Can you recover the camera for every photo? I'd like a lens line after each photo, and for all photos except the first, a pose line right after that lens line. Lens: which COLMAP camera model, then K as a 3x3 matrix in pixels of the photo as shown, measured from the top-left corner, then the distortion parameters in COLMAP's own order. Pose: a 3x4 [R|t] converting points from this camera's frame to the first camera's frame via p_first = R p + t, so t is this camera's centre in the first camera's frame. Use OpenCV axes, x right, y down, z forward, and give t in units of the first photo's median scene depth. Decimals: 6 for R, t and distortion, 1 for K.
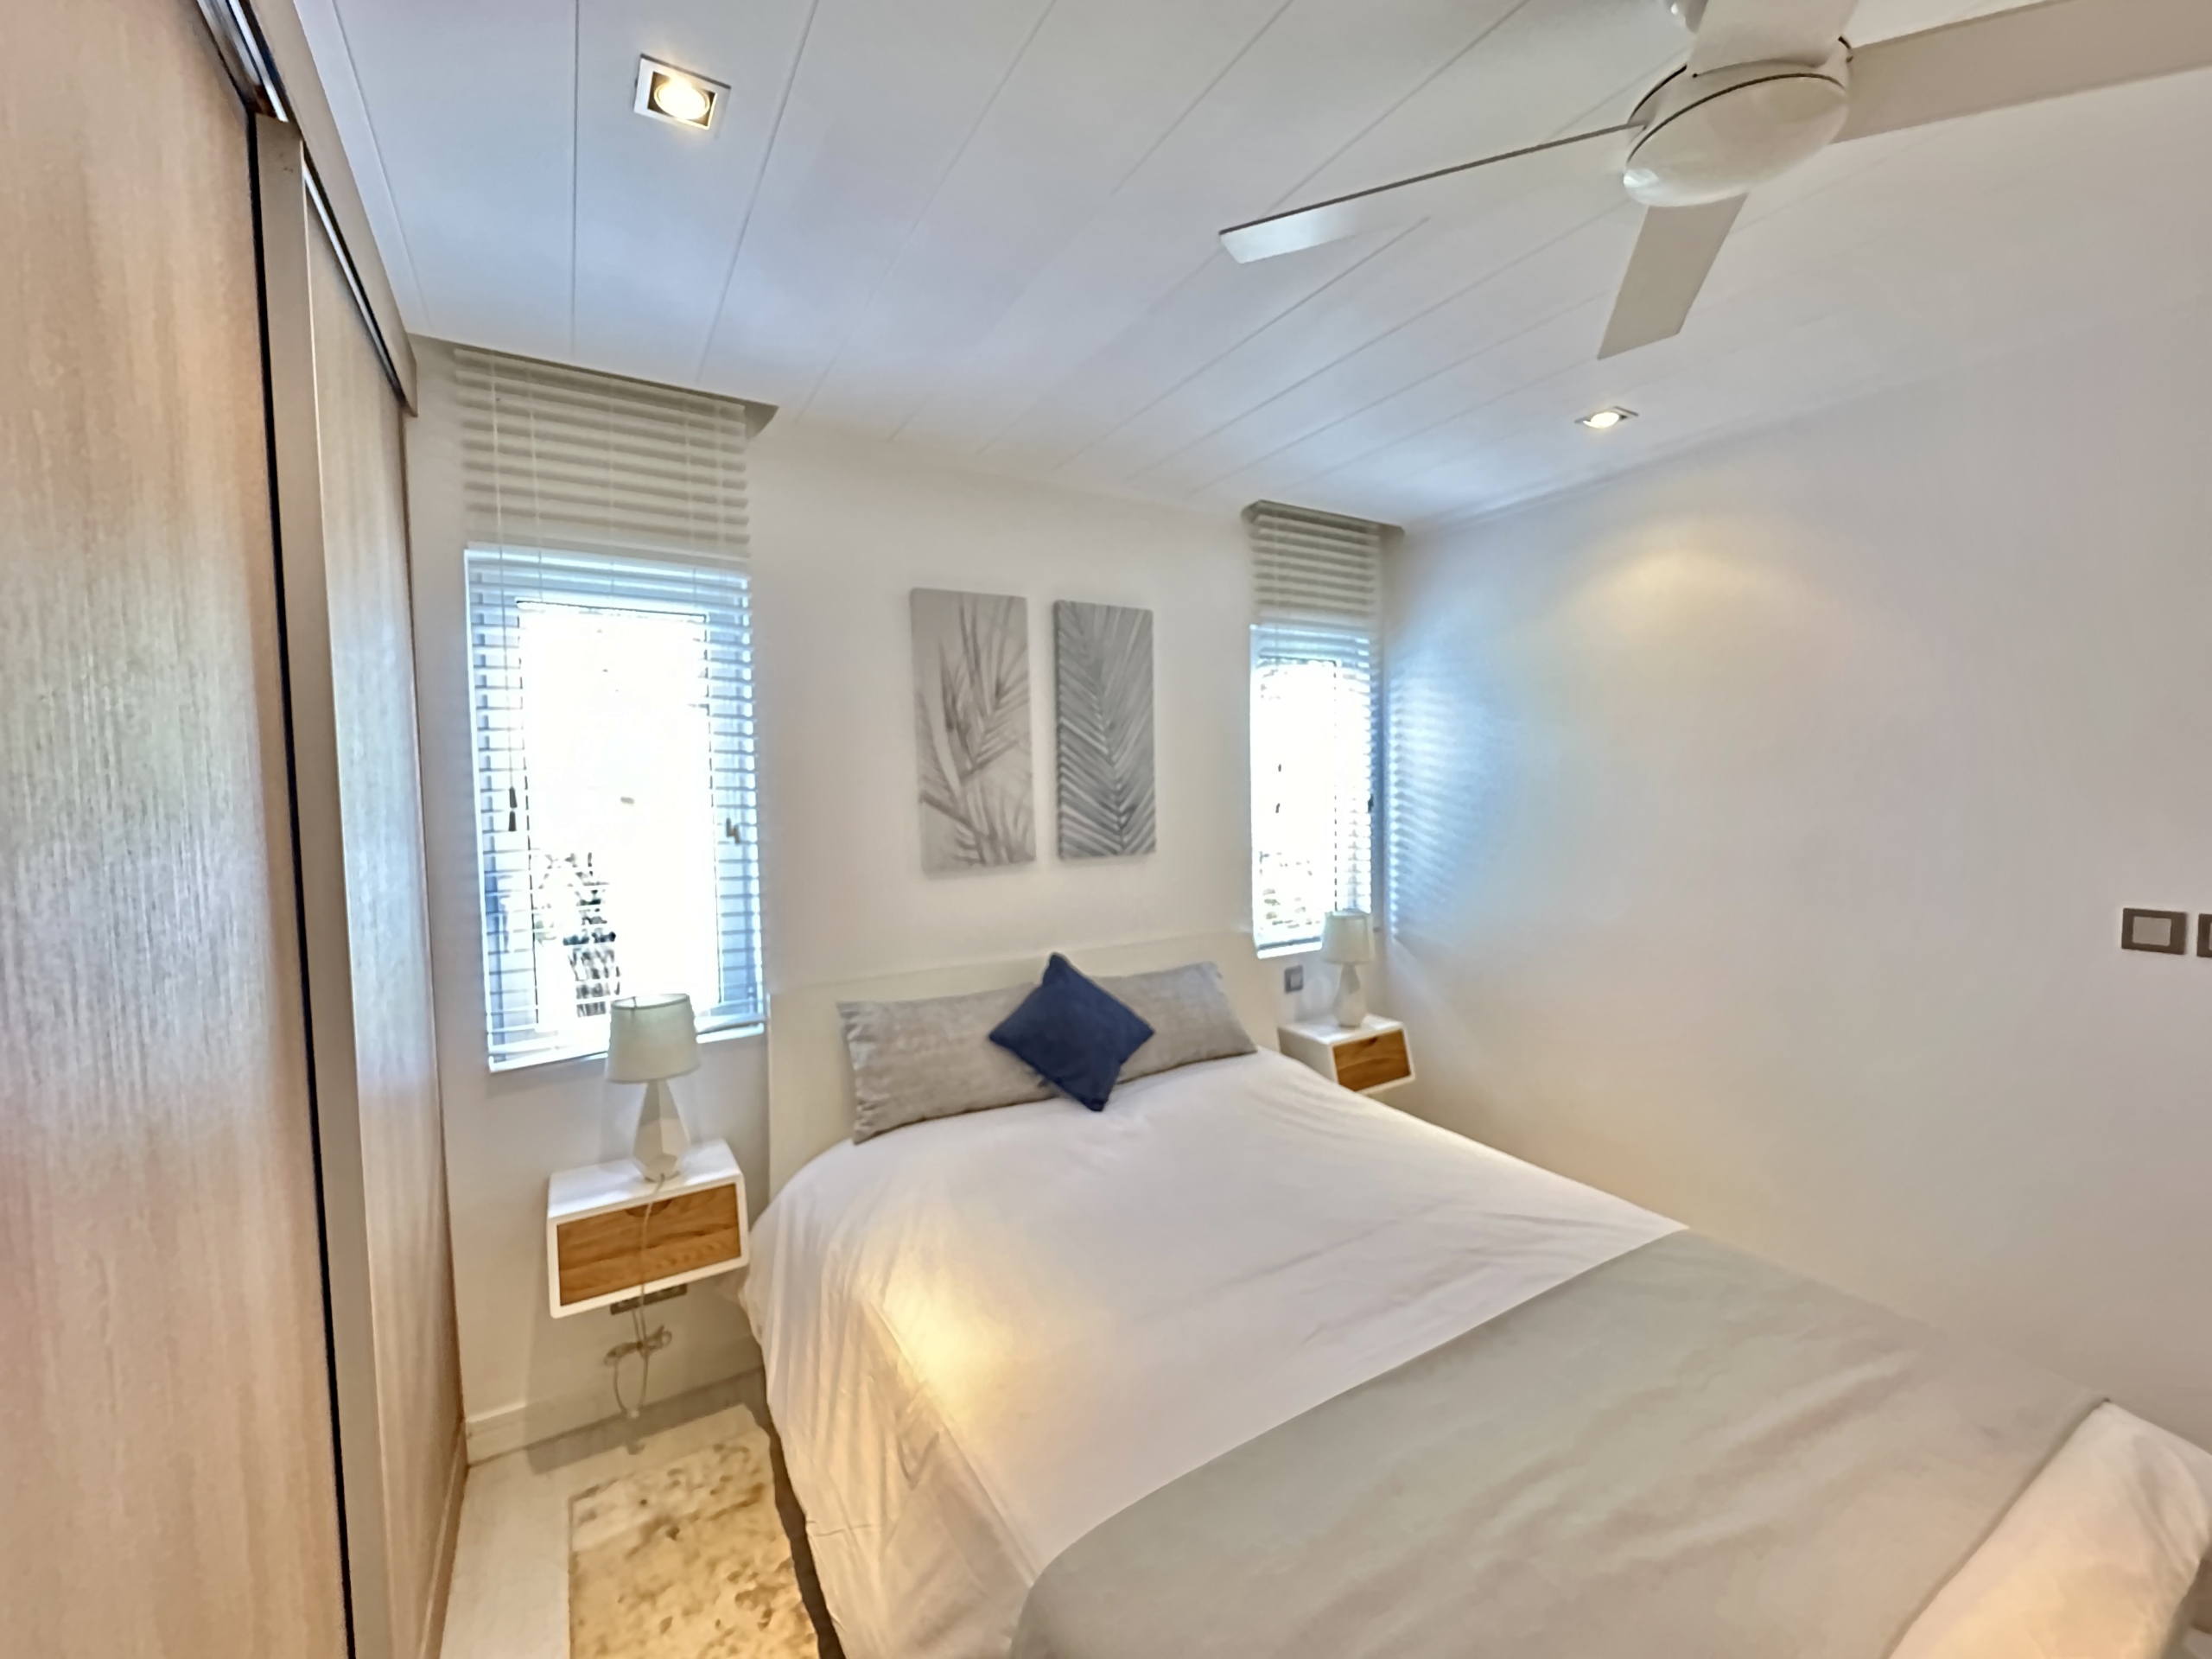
lens RADIAL K [[883.9, 0, 1108.7], [0, 883.9, 824.2], [0, 0, 1]] dist [-0.001713, 0.000165]
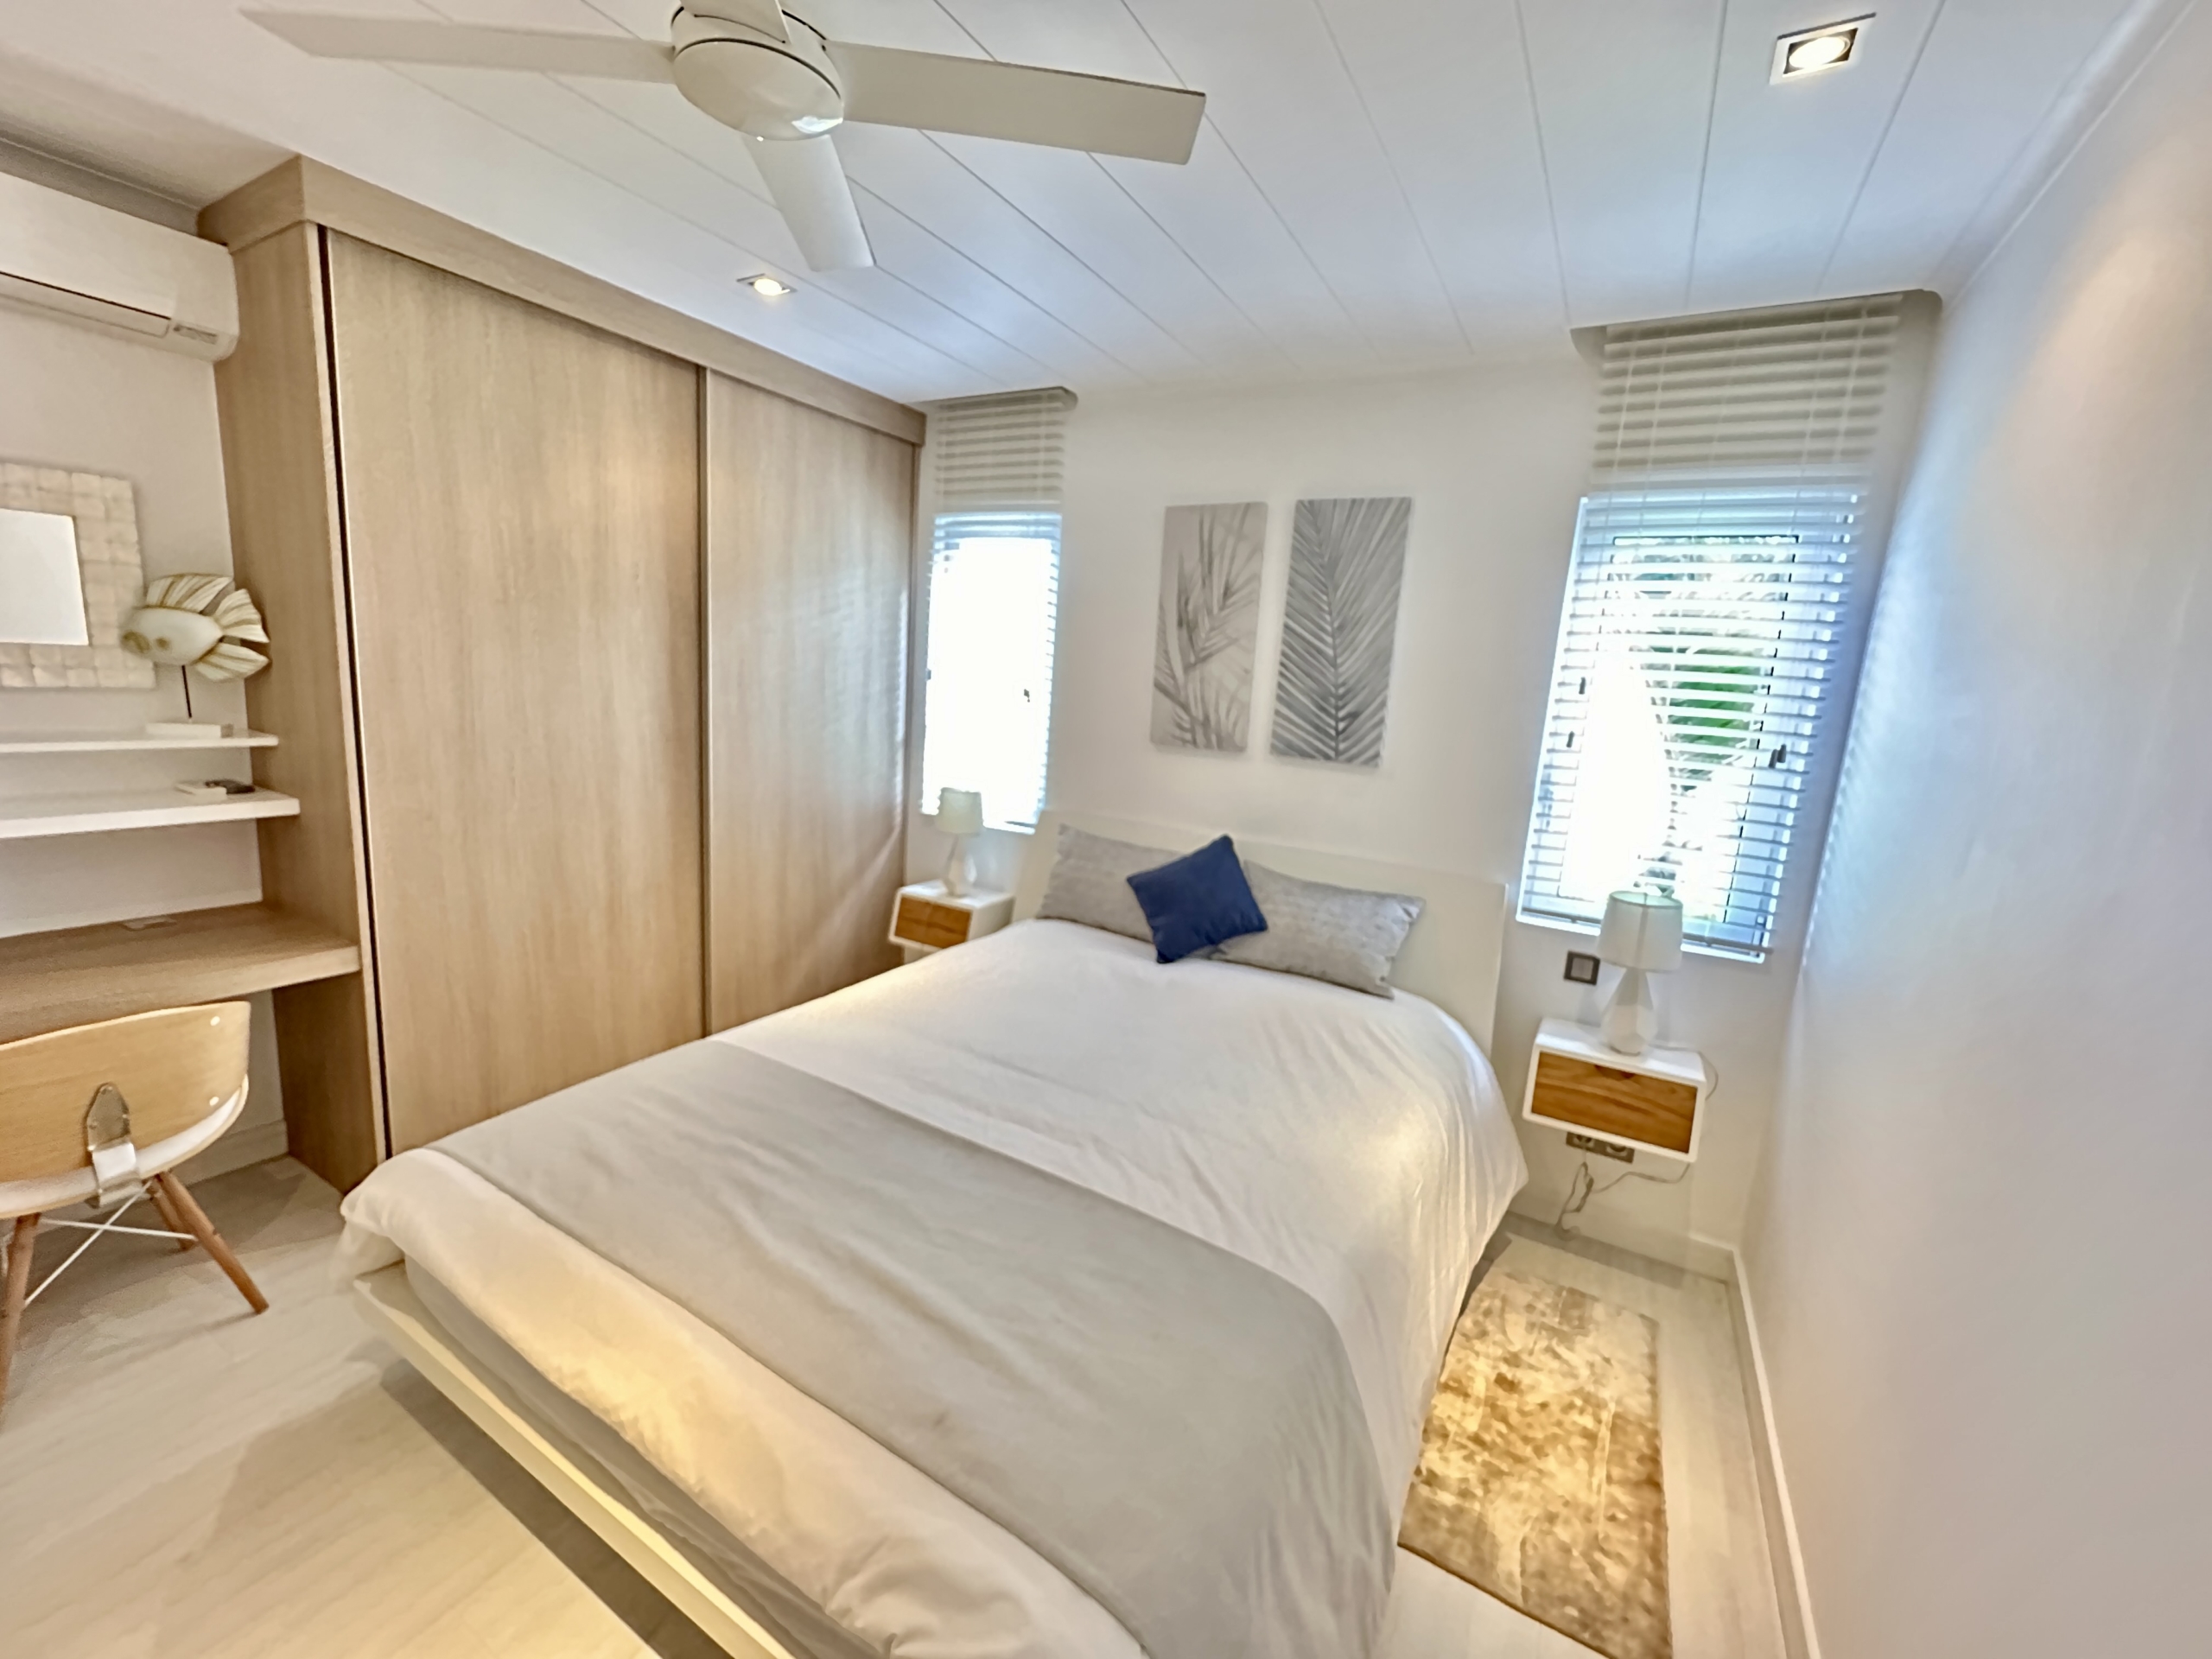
lens RADIAL K [[883.9, 0, 1121.1], [0, 883.9, 827.9], [0, 0, 1]] dist [-0.001713, 0.000165]
pose [[0.490406, 0.189964, -0.850538, 0.799121], [-0.128821, 0.981034, 0.144834, -0.004386], [0.861921, 0.038540, 0.505576, 0.331118]]
